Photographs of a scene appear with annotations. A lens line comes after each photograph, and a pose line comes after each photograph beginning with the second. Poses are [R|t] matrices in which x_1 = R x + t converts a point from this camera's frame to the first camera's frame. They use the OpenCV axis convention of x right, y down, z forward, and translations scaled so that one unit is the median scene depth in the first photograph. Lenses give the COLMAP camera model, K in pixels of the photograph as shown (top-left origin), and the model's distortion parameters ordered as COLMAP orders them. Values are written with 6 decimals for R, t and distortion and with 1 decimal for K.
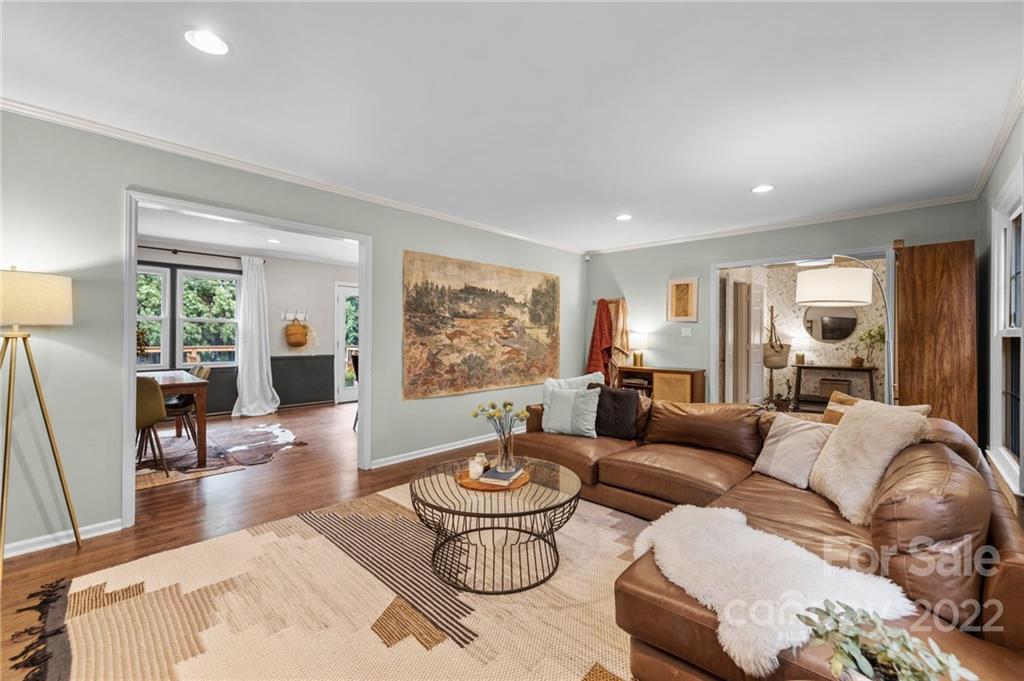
lens RADIAL K [[425.4, 0, 510.0], [0, 425.4, 337.9], [0, 0, 1]] dist [0.000998, -0.000046]
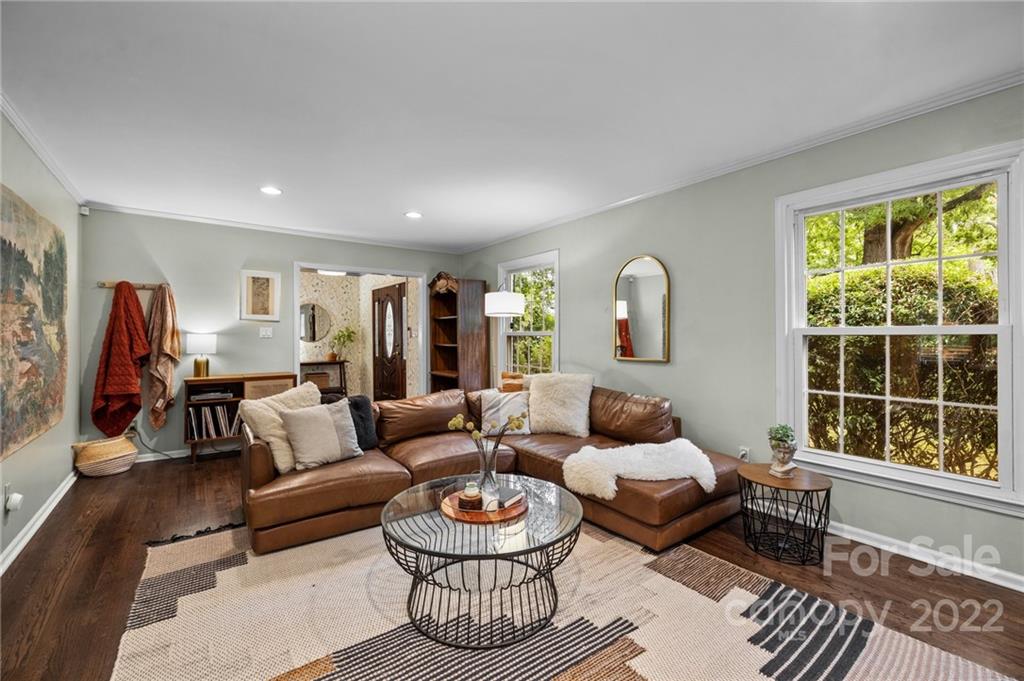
lens RADIAL K [[425.4, 0, 511.6], [0, 425.4, 335.2], [0, 0, 1]] dist [0.000998, -0.000046]
pose [[0.183677, -0.004053, 0.982978, -0.364280], [0.009745, 0.999950, 0.002302, -0.004595], [-0.982938, 0.009156, 0.183708, 0.330224]]
